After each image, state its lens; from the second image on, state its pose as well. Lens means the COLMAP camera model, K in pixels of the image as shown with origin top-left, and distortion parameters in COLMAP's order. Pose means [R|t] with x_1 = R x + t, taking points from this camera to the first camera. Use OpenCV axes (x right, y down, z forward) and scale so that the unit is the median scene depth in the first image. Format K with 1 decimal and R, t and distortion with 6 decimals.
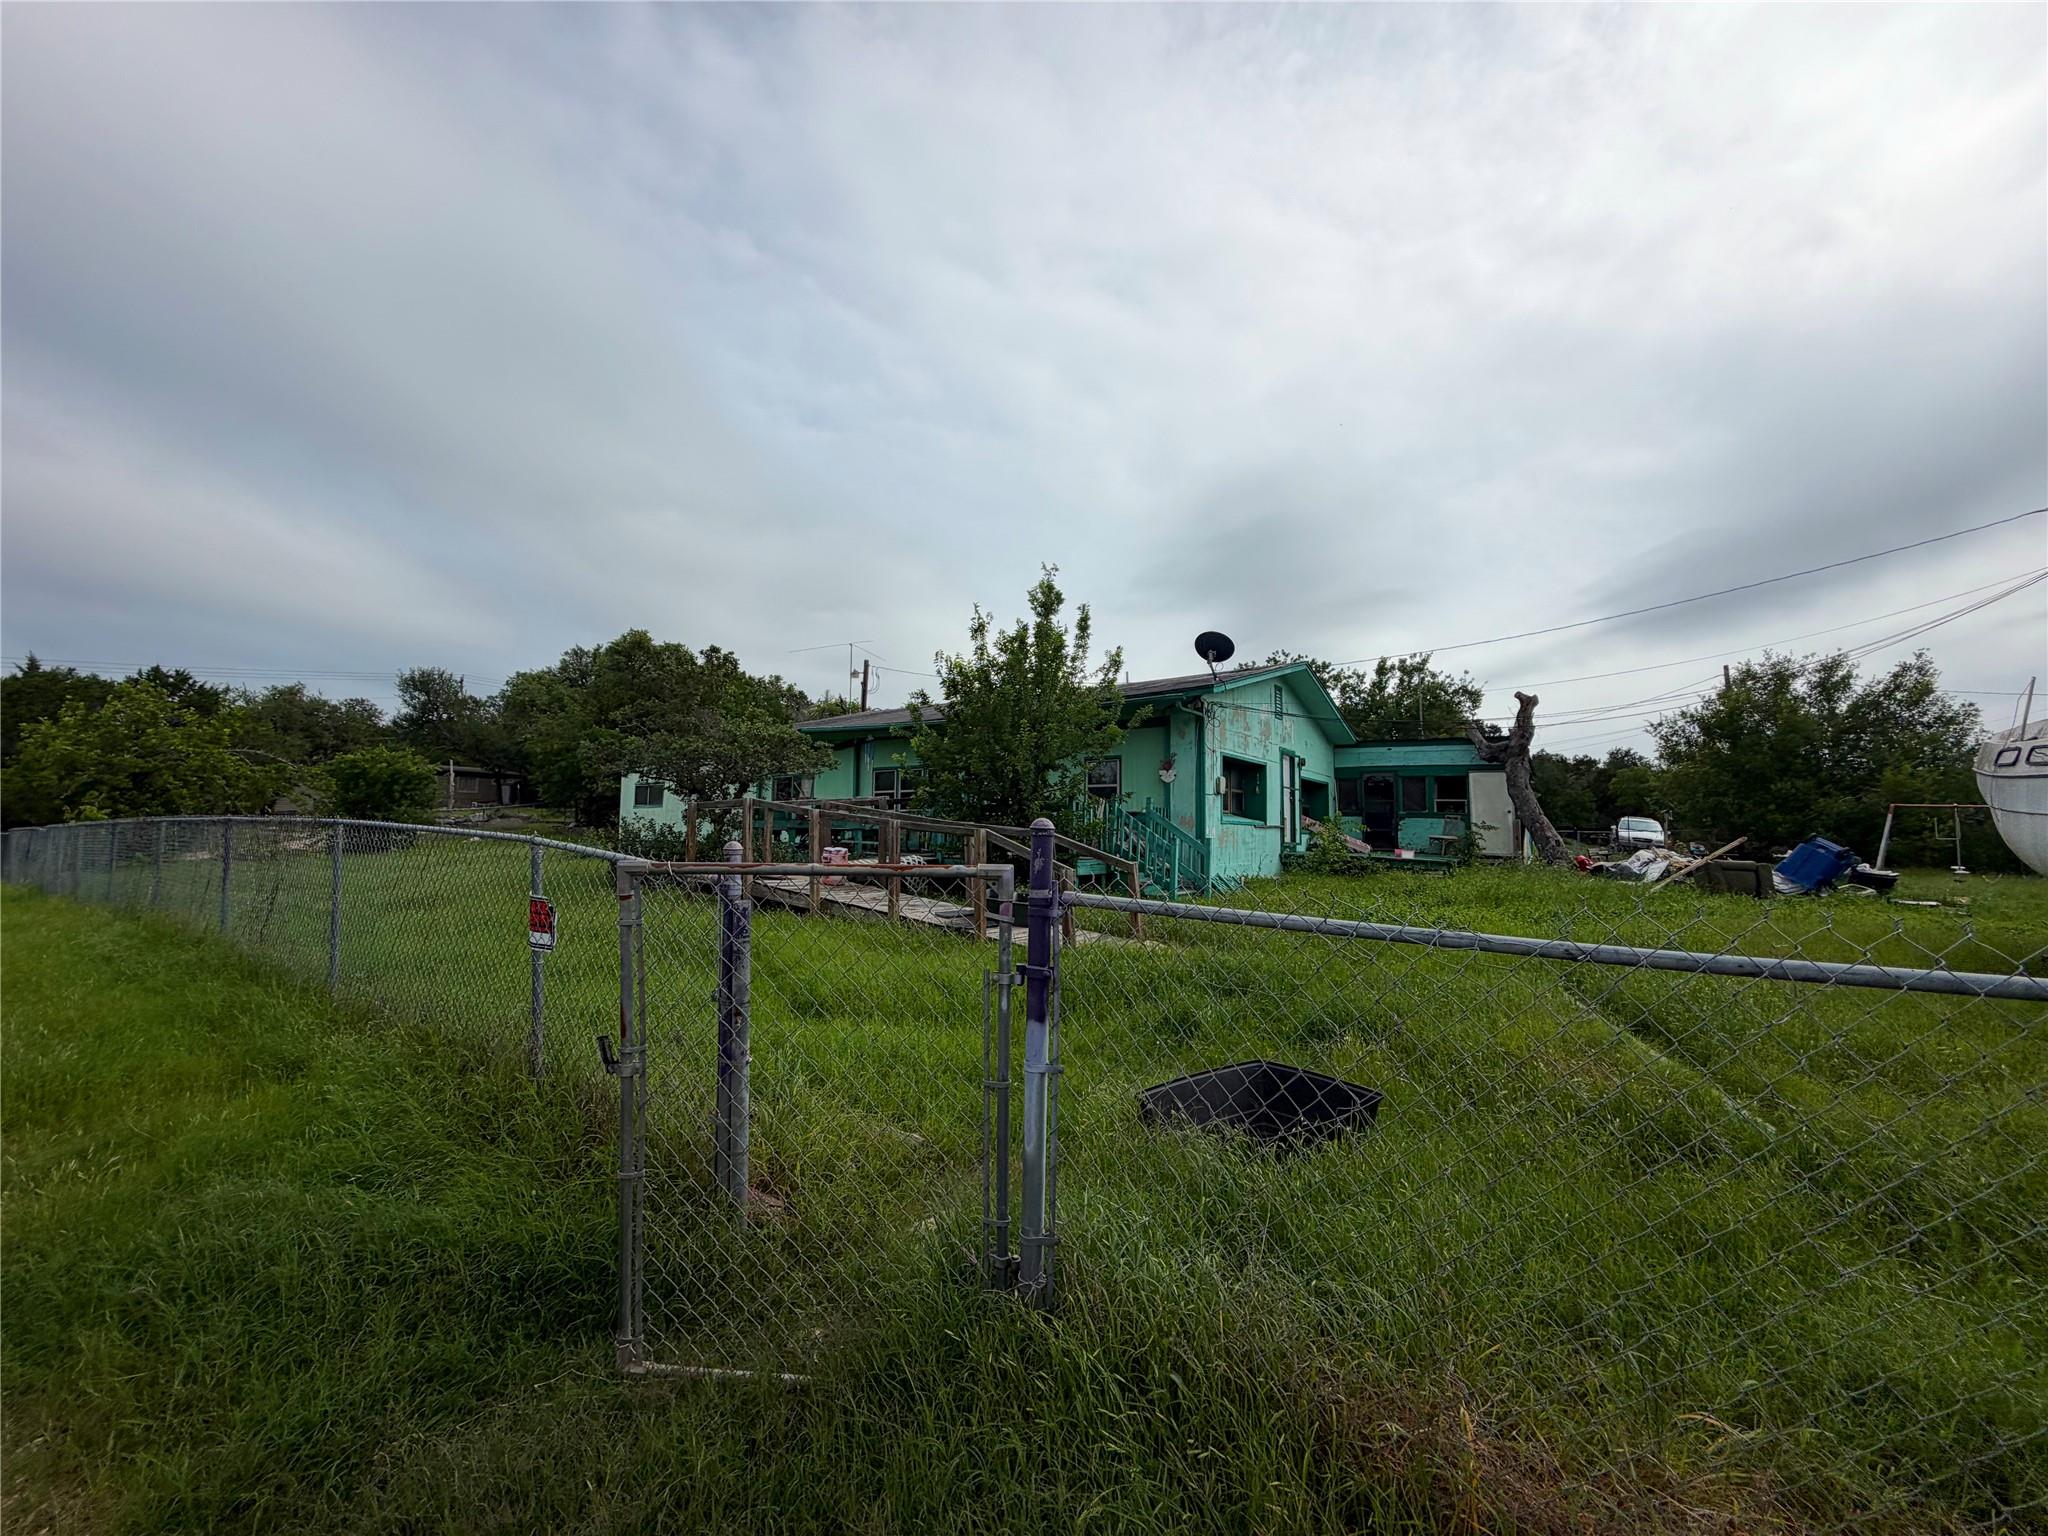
lens RADIAL K [[815.0, 0, 1020.3], [0, 815.0, 770.9], [0, 0, 1]] dist [-0.000177, -0.000390]
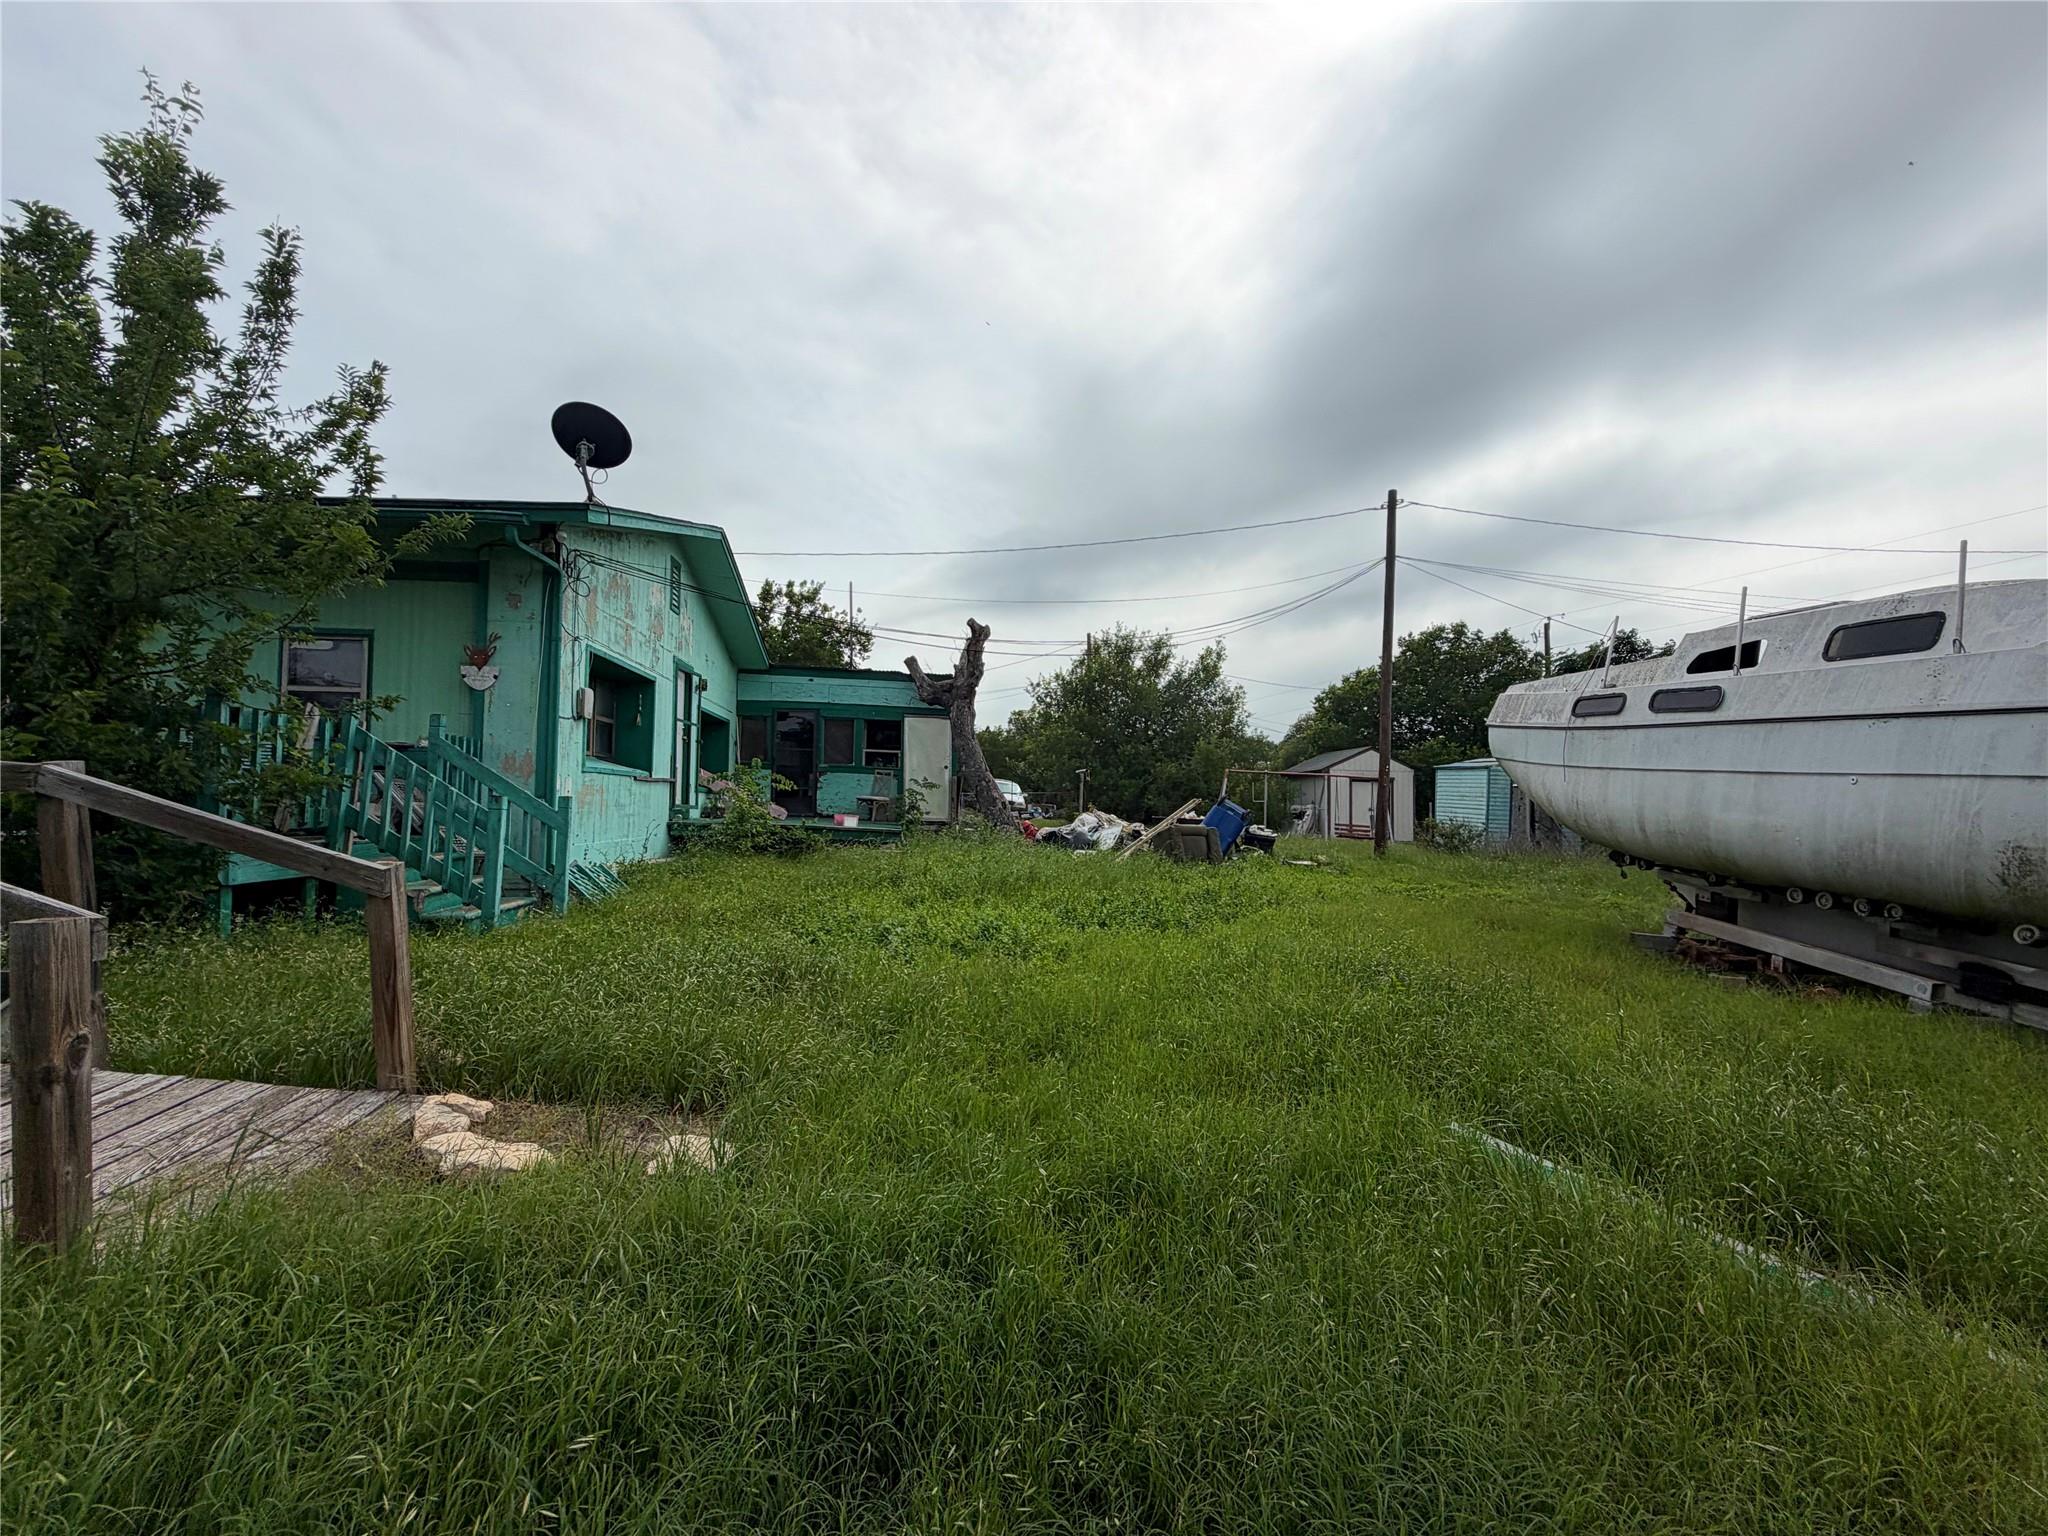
lens RADIAL K [[945.1, 0, 1031.1], [0, 945.1, 775.6], [0, 0, 1]] dist [-0.003009, -0.002693]
pose [[0.746090, 0.020066, 0.665543, 0.030008], [-0.057938, 0.997711, 0.034870, 0.018596], [-0.663320, -0.064576, 0.745545, 0.213524]]
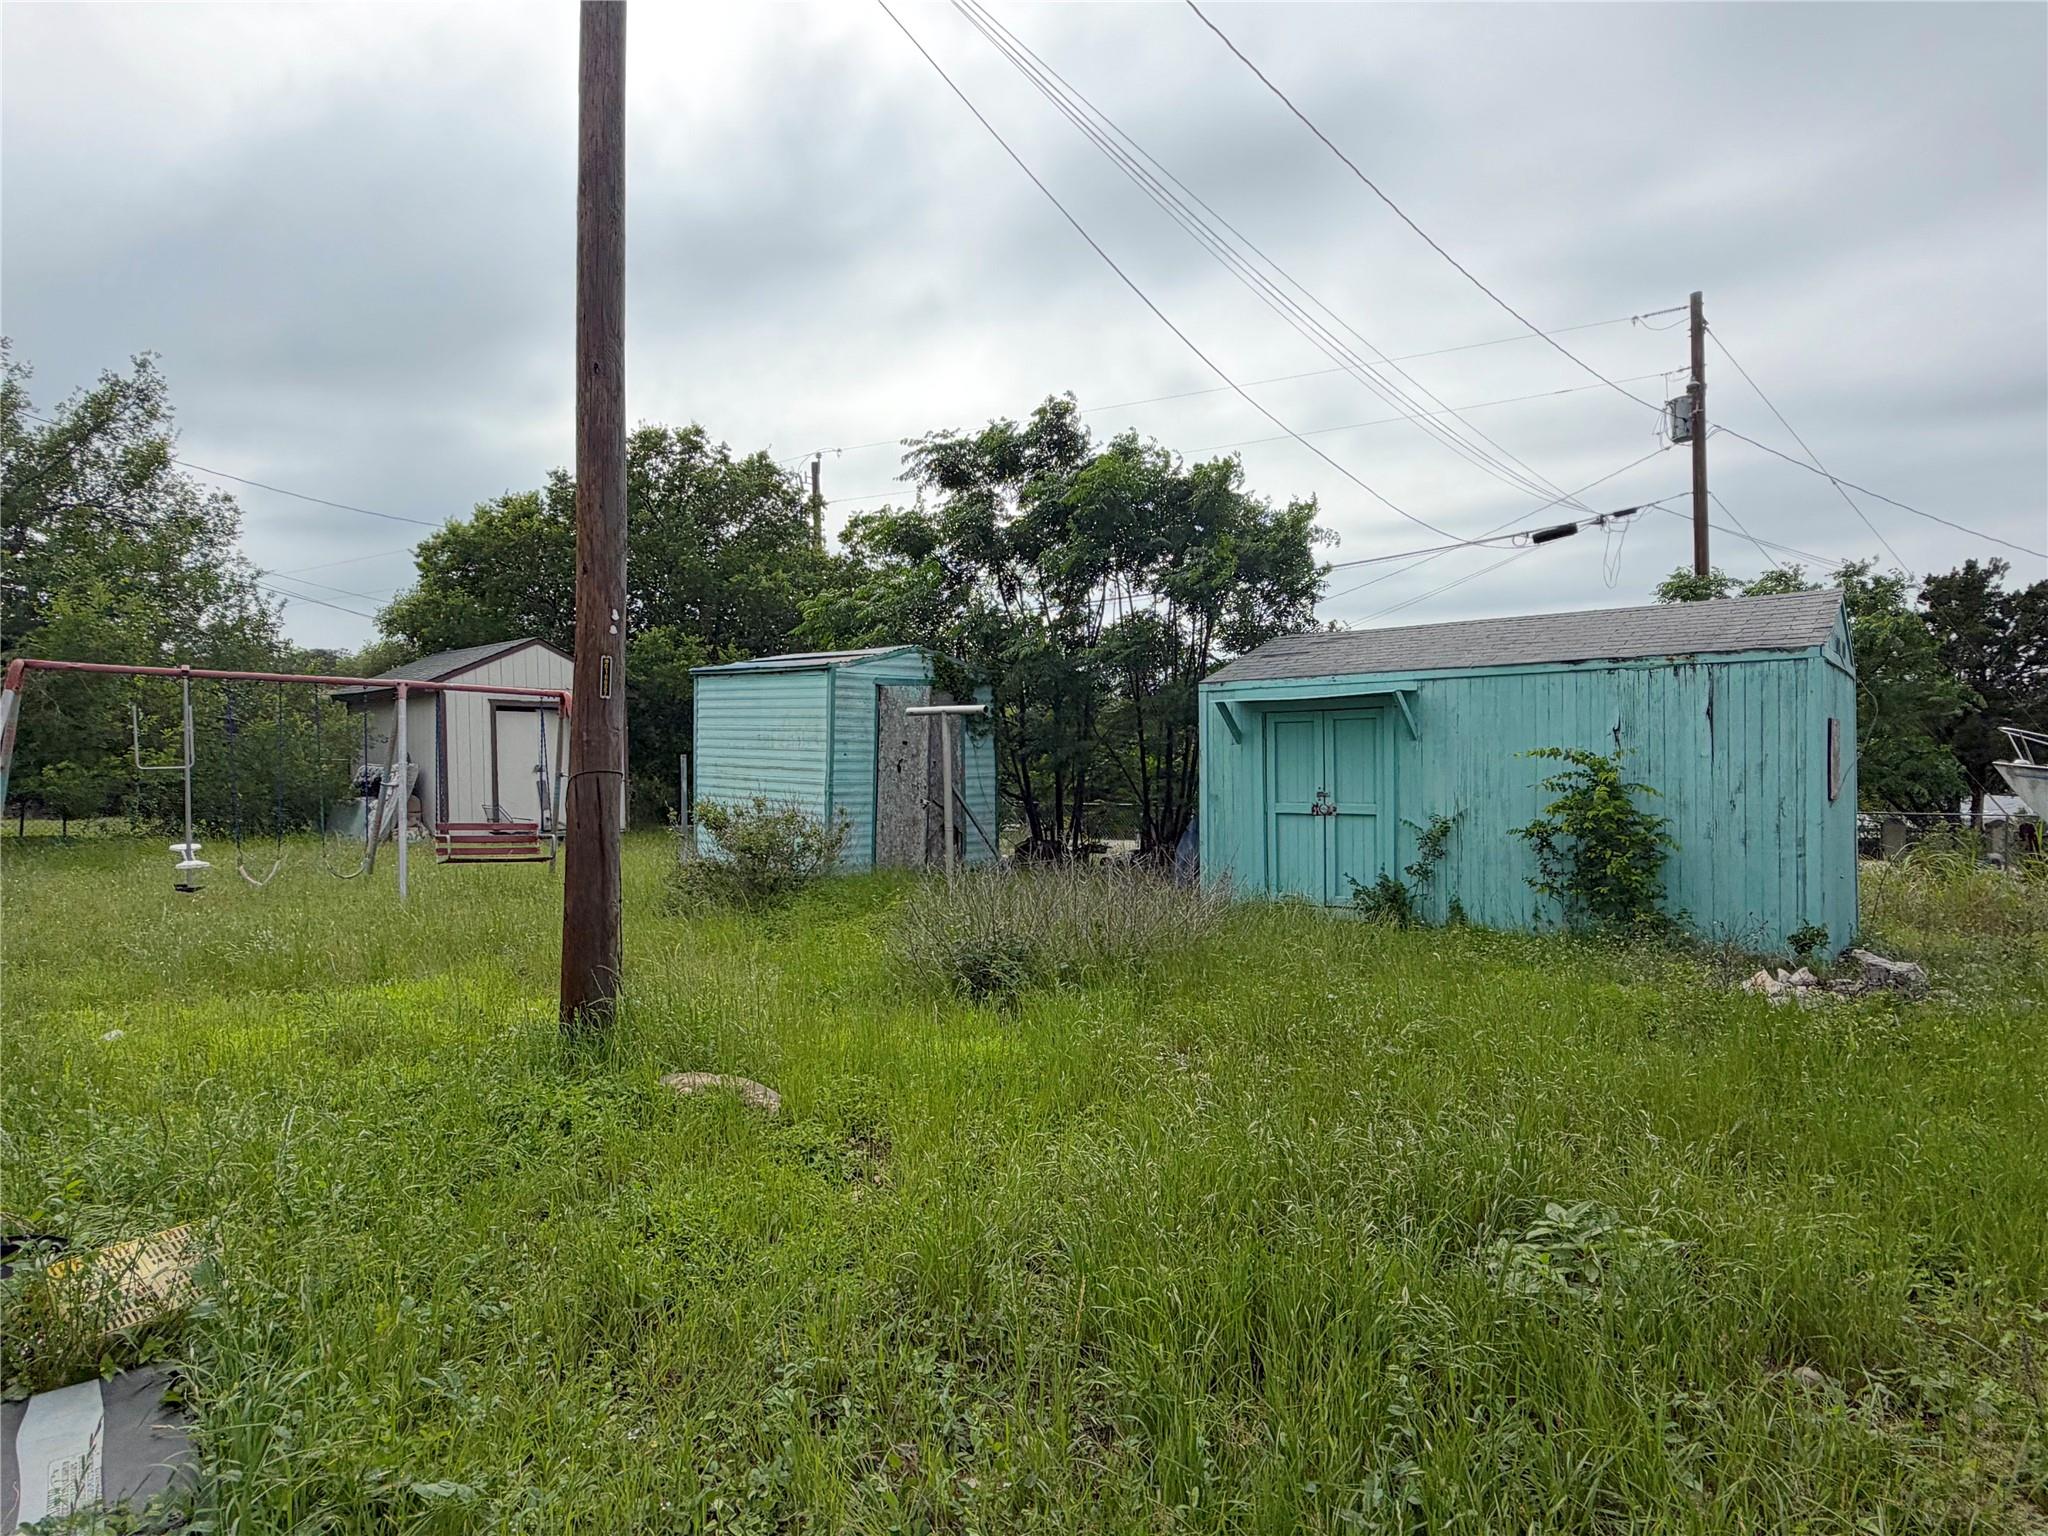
lens RADIAL K [[1132.5, 0, 1021.7], [0, 1132.5, 773.7], [0, 0, 1]] dist [-0.002366, 0.001570]
pose [[0.090071, -0.034204, 0.995348, 0.626637], [-0.064852, 0.997088, 0.040133, 0.039515], [-0.993822, -0.068165, 0.087591, 0.539666]]
